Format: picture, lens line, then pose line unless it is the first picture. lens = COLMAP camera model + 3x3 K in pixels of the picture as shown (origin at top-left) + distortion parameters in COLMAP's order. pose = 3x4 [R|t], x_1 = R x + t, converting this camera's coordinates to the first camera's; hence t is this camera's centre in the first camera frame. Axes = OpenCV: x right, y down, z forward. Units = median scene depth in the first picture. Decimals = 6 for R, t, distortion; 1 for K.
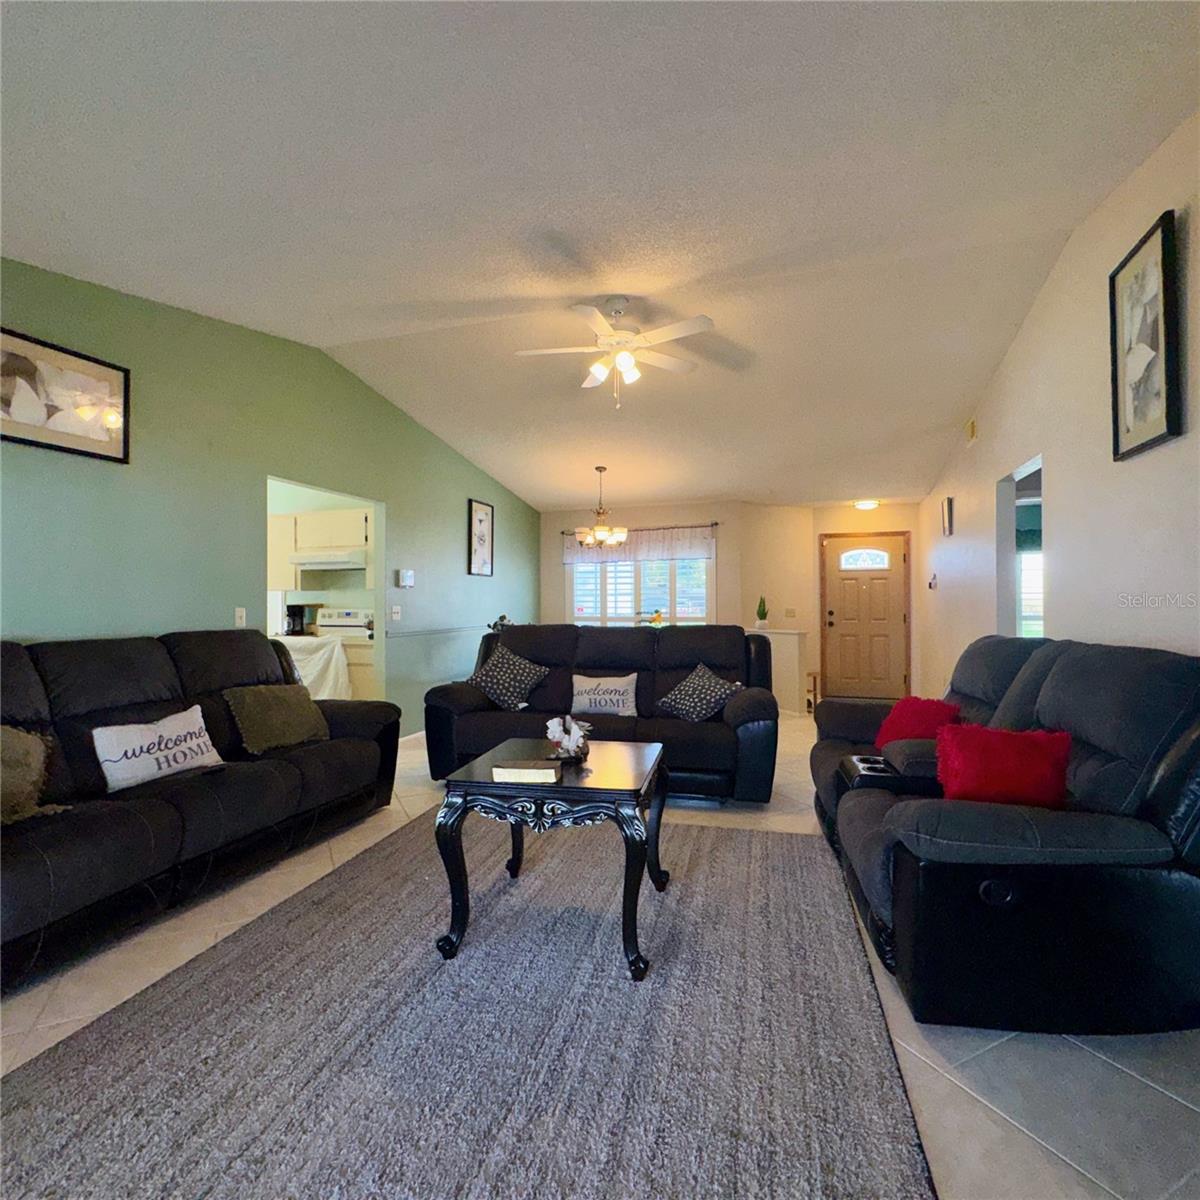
lens RADIAL K [[641.5, 0, 600.0], [0, 641.5, 600.0], [0, 0, 1]] dist [-0.002776, -0.000946]
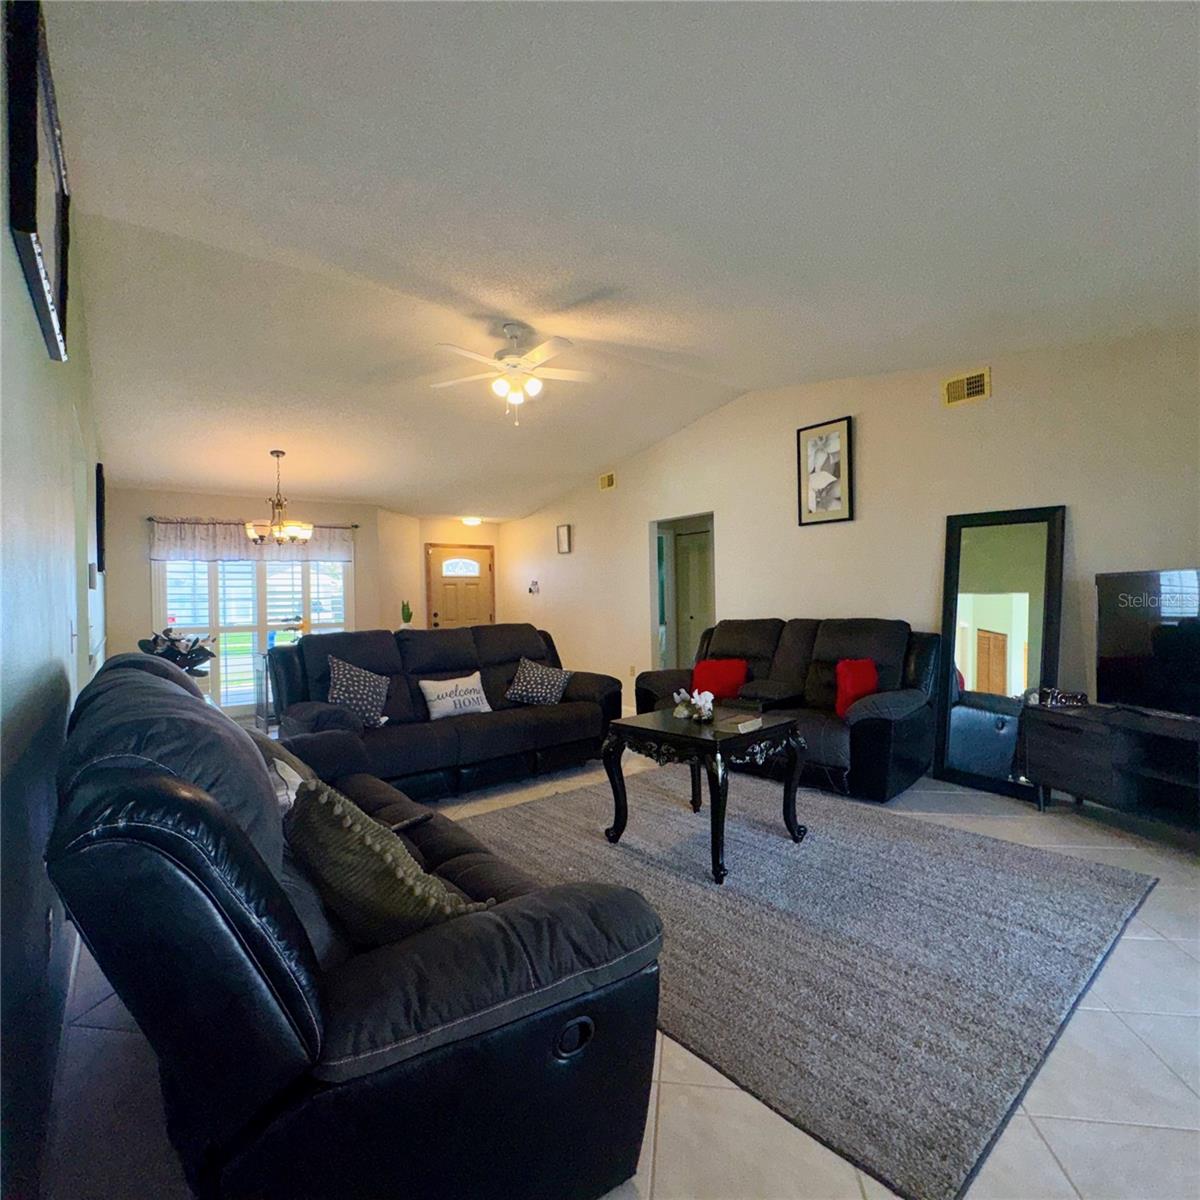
lens RADIAL K [[638.6, 0, 606.9], [0, 638.6, 598.2], [0, 0, 1]] dist [-0.000922, -0.000322]
pose [[0.577463, -0.005495, 0.816398, -0.440663], [0.015288, 0.999875, -0.004083, 0.000580], [-0.816273, 0.014839, 0.577475, 0.142530]]
